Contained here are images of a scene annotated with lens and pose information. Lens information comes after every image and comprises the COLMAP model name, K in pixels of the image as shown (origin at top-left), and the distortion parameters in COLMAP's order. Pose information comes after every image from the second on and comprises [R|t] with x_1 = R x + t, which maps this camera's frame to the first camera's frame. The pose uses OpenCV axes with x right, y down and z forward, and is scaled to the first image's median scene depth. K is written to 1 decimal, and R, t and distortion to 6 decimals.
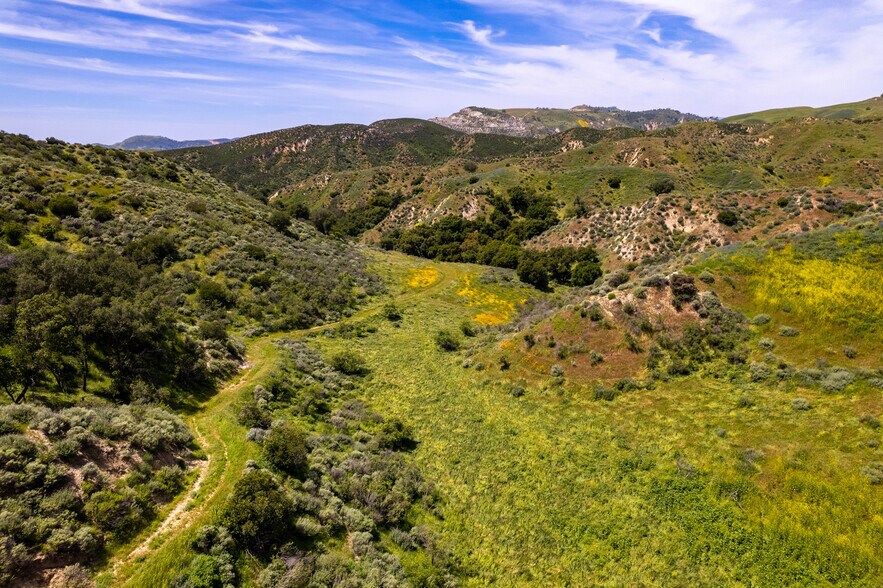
lens RADIAL K [[571.2, 0, 441.5], [0, 571.2, 294.0], [0, 0, 1]] dist [-0.079437, 0.064272]
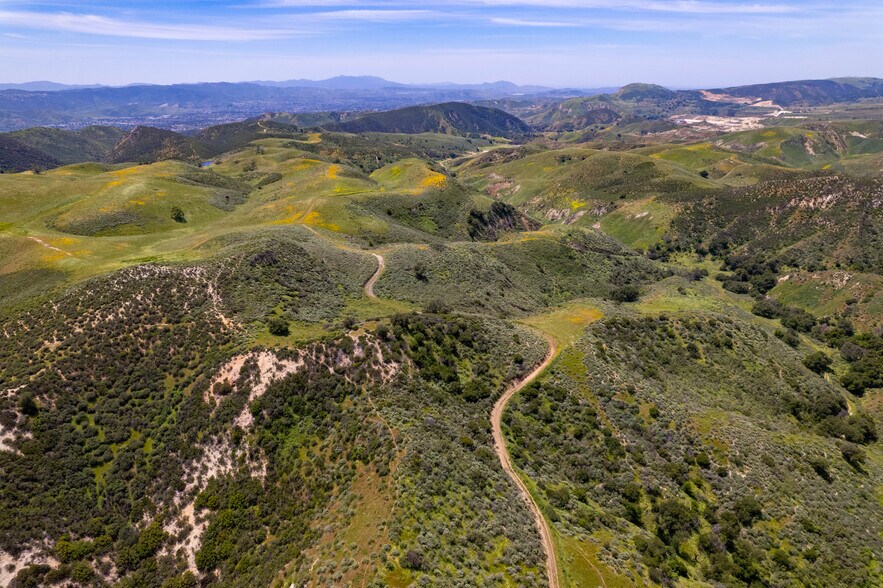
lens RADIAL K [[566.5, 0, 443.4], [0, 566.5, 294.0], [0, 0, 1]] dist [-0.079359, 0.075293]
pose [[0.707774, 0.258504, -0.657443, -0.126564], [-0.190880, 0.966008, 0.174338, -0.544195], [0.680162, 0.002101, 0.733059, -0.626228]]
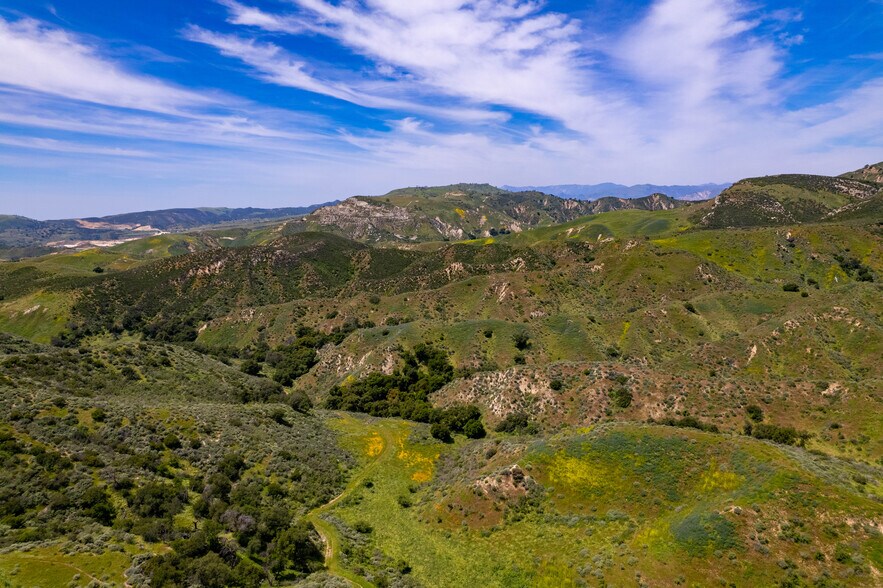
lens RADIAL K [[566.5, 0, 443.4], [0, 566.5, 294.0], [0, 0, 1]] dist [-0.079359, 0.075293]
pose [[0.978485, -0.042731, 0.201845, -0.122620], [0.065993, 0.991742, -0.109962, -0.226192], [-0.195479, 0.120917, 0.973225, -0.533056]]
